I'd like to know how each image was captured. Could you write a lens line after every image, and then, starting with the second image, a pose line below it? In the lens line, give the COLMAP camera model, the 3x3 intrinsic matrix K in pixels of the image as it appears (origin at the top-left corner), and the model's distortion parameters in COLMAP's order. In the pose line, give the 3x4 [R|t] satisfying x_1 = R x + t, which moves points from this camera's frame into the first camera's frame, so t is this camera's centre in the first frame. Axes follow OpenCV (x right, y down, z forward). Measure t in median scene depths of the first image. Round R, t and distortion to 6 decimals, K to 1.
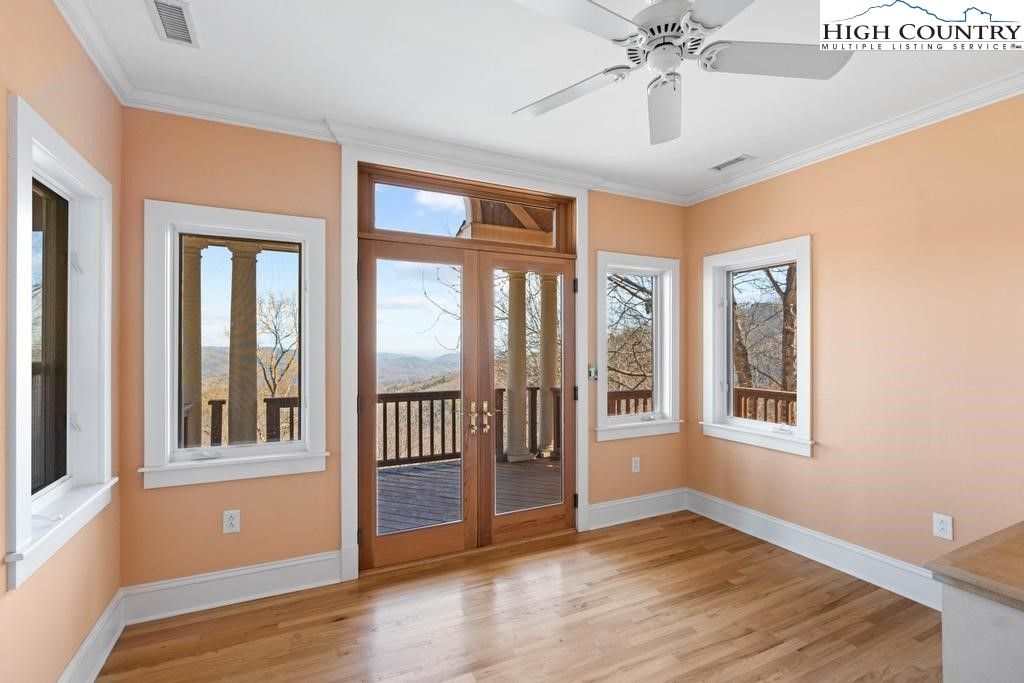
lens RADIAL K [[462.7, 0, 513.8], [0, 462.7, 349.8], [0, 0, 1]] dist [-0.002466, 0.000335]
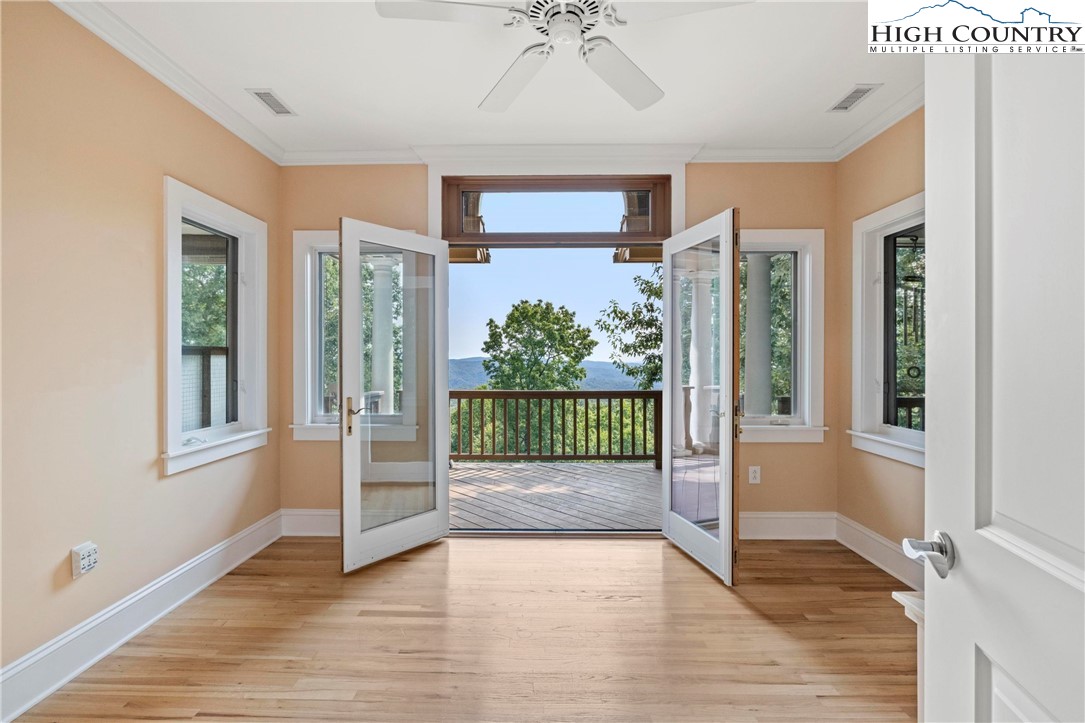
lens RADIAL K [[489.2, 0, 538.0], [0, 489.2, 359.8], [0, 0, 1]] dist [-0.004644, -0.000673]
pose [[0.894233, 0.003632, -0.447587, 0.330859], [-0.002027, 0.999990, 0.004064, 0.034763], [0.447597, -0.002727, 0.894231, 0.012260]]
